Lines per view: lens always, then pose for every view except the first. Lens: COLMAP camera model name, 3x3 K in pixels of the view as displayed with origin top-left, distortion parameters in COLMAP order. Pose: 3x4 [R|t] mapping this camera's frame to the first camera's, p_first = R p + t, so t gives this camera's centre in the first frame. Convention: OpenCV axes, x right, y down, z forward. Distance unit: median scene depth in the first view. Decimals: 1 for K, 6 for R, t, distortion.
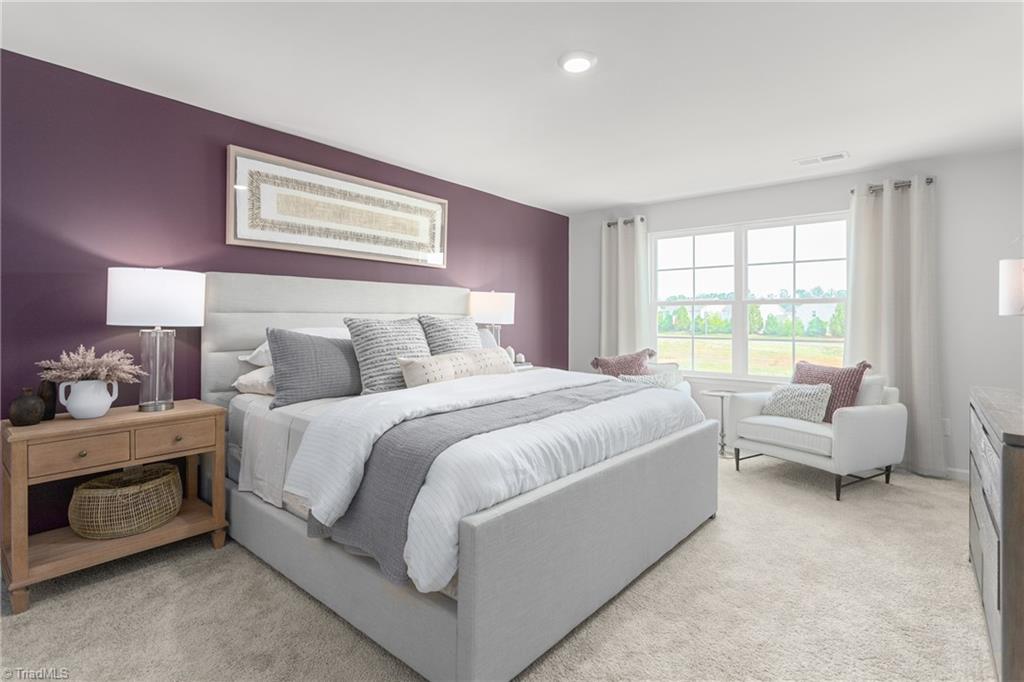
lens RADIAL K [[492.5, 0, 486.5], [0, 492.5, 317.3], [0, 0, 1]] dist [0.000813, 0.001418]
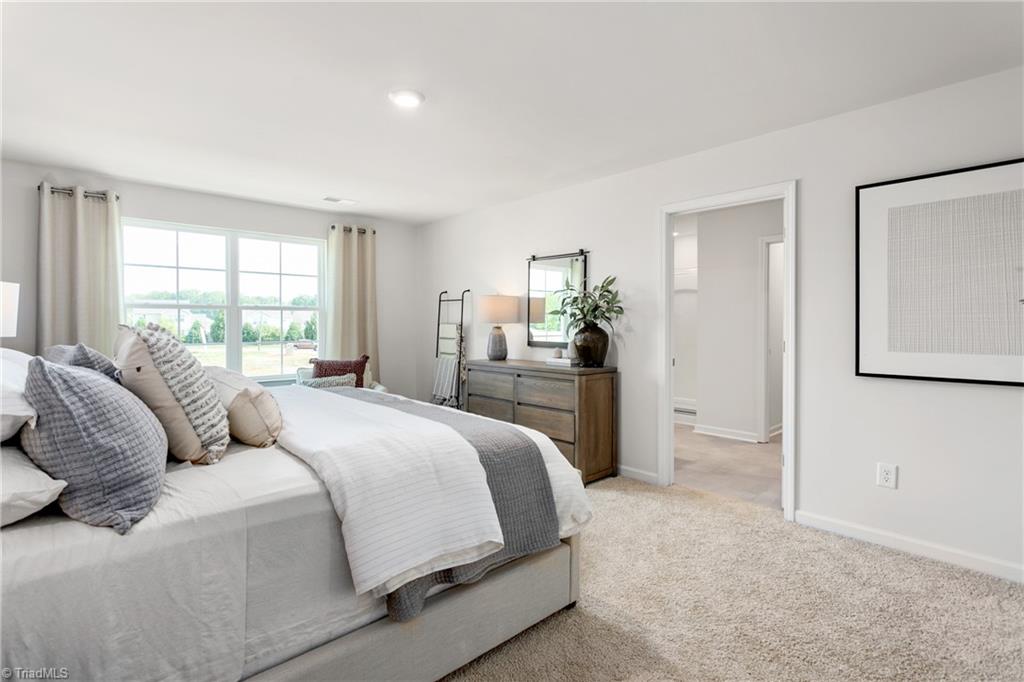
lens RADIAL K [[492.5, 0, 520.4], [0, 492.5, 327.8], [0, 0, 1]] dist [0.000813, 0.001418]
pose [[0.117624, -0.013859, 0.992962, -0.550454], [-0.004231, 0.999887, 0.014457, -0.007991], [-0.993049, -0.005902, 0.117552, 0.378512]]
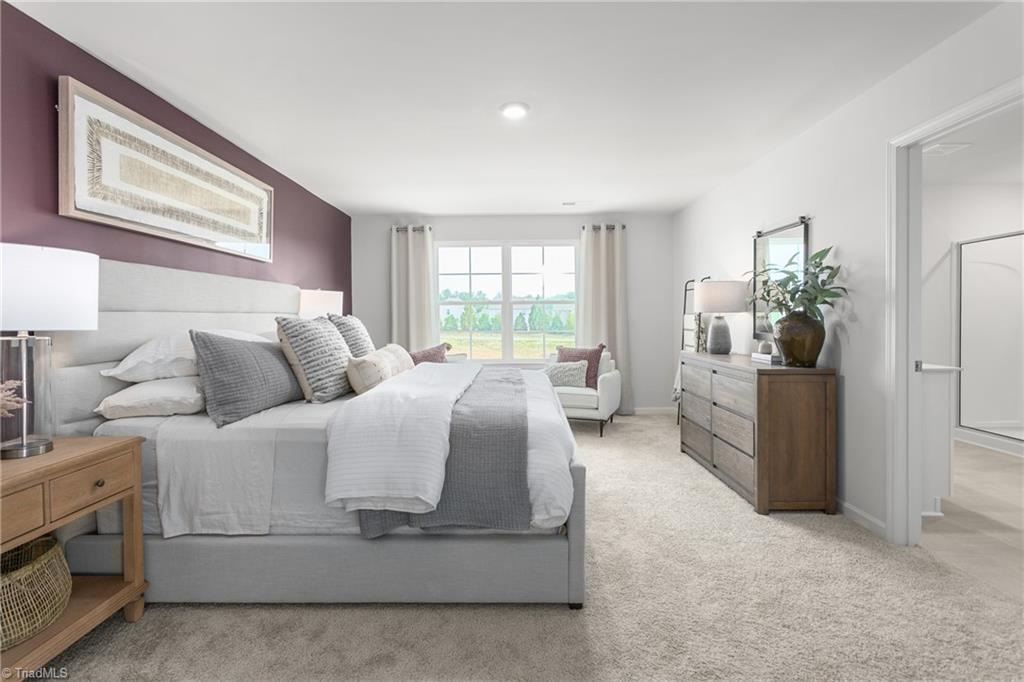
lens RADIAL K [[492.5, 0, 510.4], [0, 492.5, 320.6], [0, 0, 1]] dist [0.000813, 0.001418]
pose [[0.766802, -0.013597, 0.641739, -0.384762], [0.008743, 0.999904, 0.010738, 0.001033], [-0.641824, -0.002623, 0.766848, 0.030869]]
